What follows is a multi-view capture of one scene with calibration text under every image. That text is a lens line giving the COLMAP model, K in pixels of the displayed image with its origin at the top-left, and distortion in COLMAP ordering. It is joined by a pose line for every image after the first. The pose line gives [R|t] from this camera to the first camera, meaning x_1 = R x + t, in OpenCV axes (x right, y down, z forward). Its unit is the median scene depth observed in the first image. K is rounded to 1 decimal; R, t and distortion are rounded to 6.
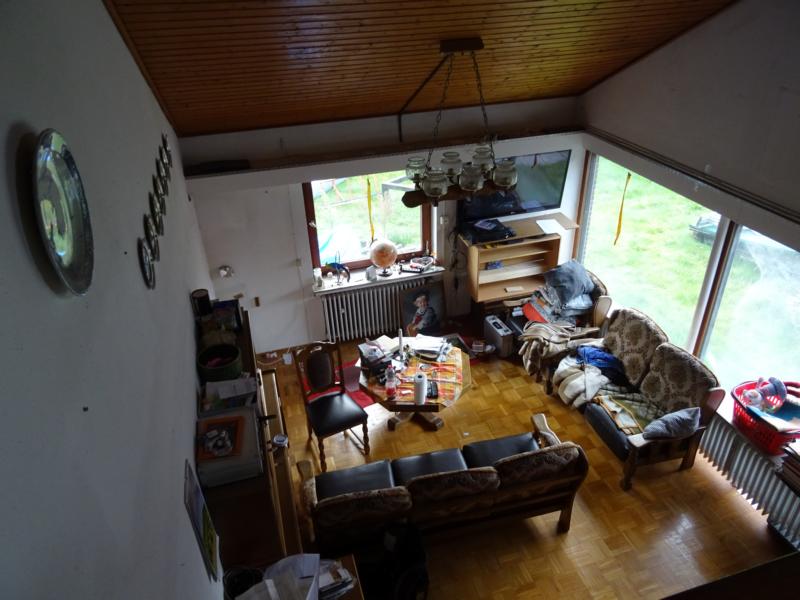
lens RADIAL K [[572.7, 0, 400.0], [0, 572.7, 300.0], [0, 0, 1]] dist [-0.000624, -0.000115]
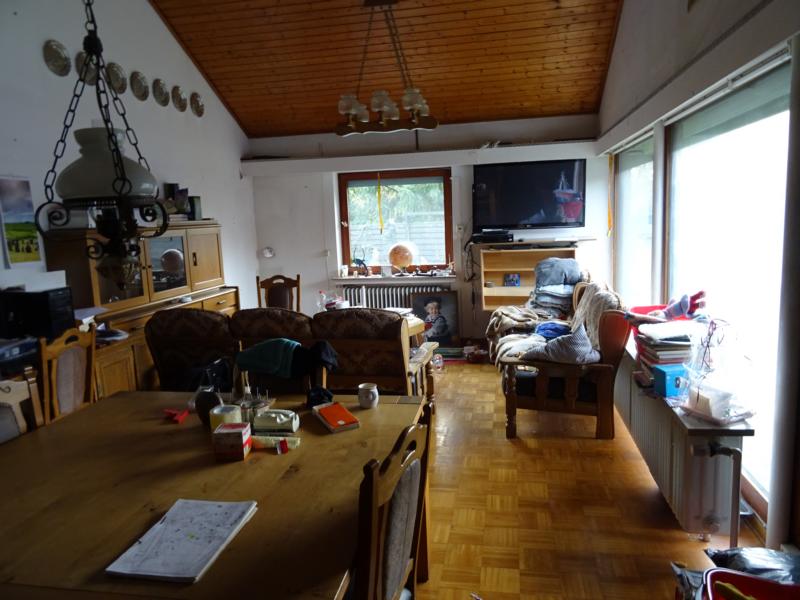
lens RADIAL K [[572.7, 0, 400.0], [0, 572.7, 300.0], [0, 0, 1]] dist [-0.000624, -0.000115]
pose [[0.888626, 0.066650, -0.453765, 0.481377], [-0.229003, 0.921702, -0.313085, 0.346553], [0.397369, 0.382129, 0.834311, 0.135636]]
